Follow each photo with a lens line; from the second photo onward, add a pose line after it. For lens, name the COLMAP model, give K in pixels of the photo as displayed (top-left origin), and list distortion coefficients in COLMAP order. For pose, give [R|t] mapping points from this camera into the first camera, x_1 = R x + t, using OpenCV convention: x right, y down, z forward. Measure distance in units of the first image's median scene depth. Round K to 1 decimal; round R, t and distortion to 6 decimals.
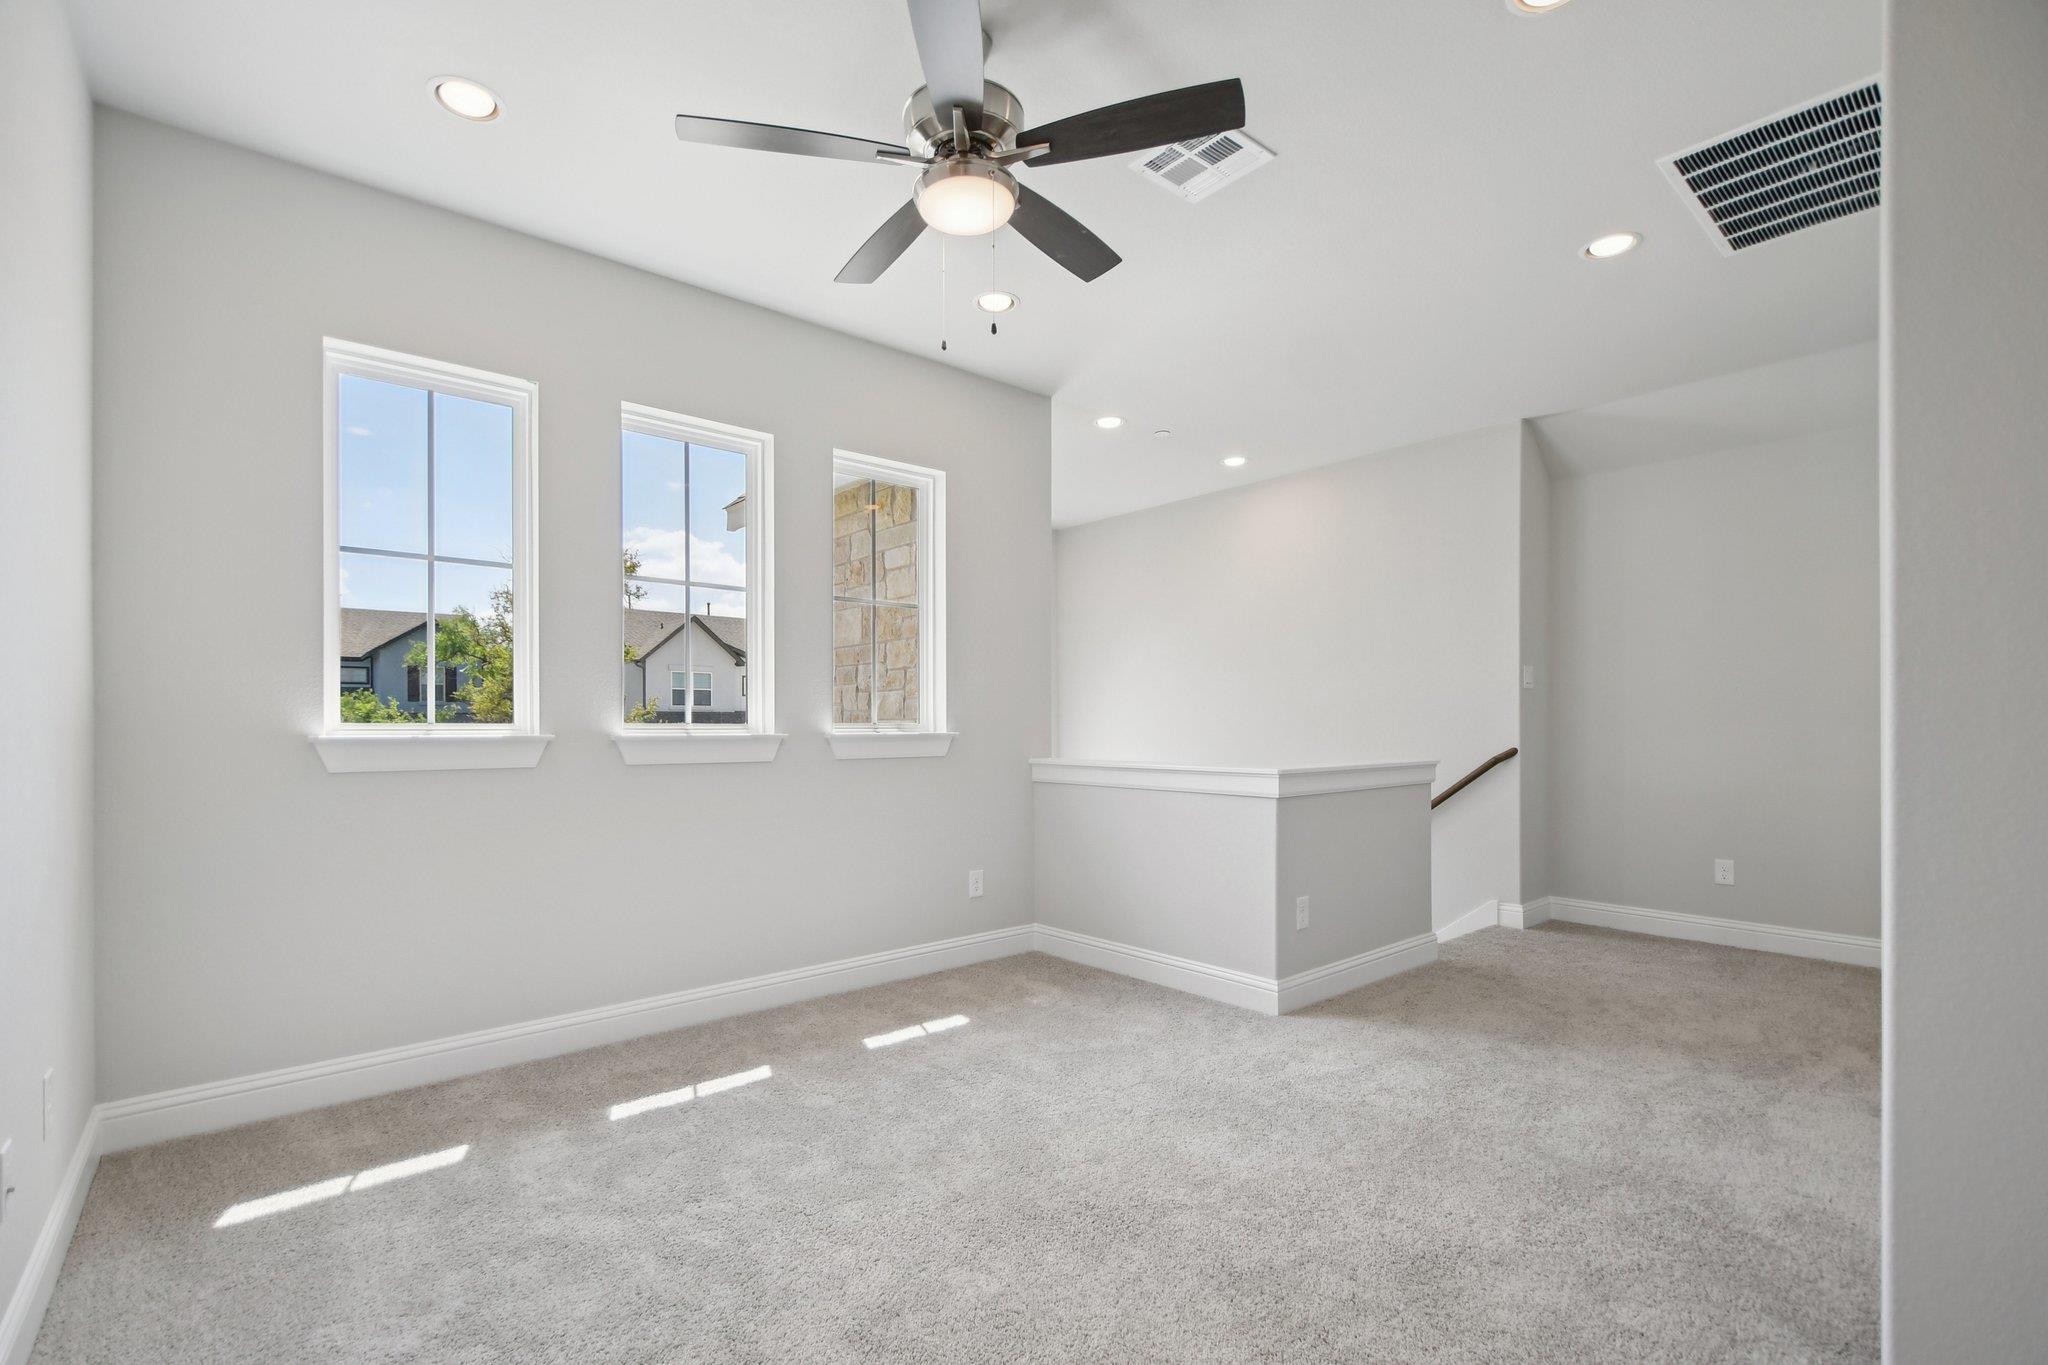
lens RADIAL K [[913.9, 0, 1015.3], [0, 913.9, 721.0], [0, 0, 1]] dist [0.000115, -0.000439]
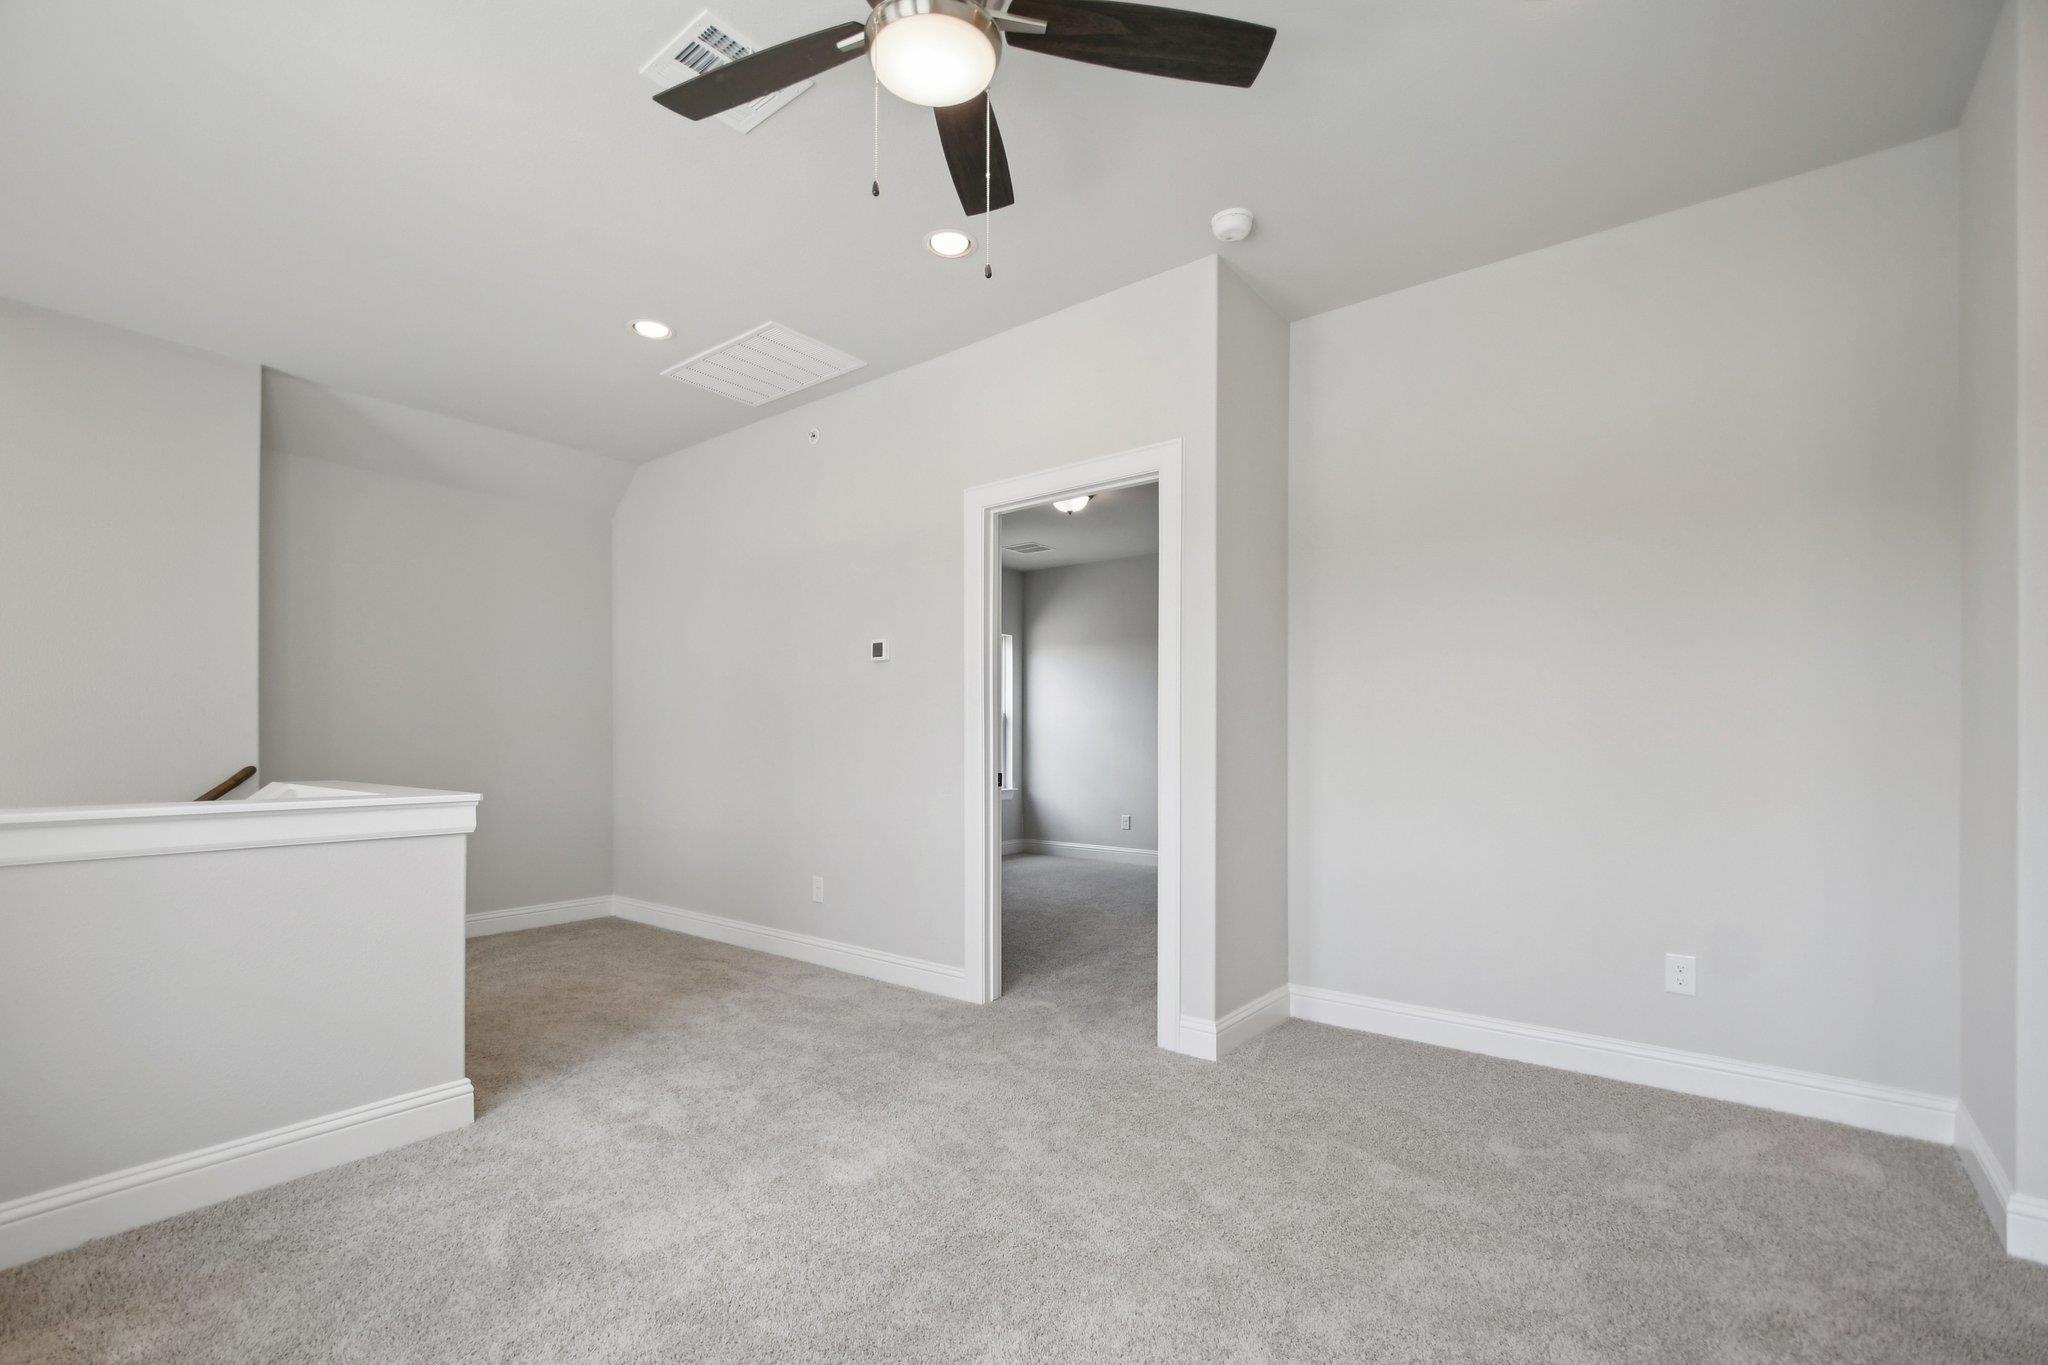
lens RADIAL K [[913.9, 0, 1015.3], [0, 913.9, 721.0], [0, 0, 1]] dist [0.000115, -0.000439]
pose [[-0.169454, 0.013217, 0.985449, -0.631867], [0.005055, 0.999909, -0.012541, 0.004464], [-0.985525, 0.002856, -0.169506, 0.814540]]
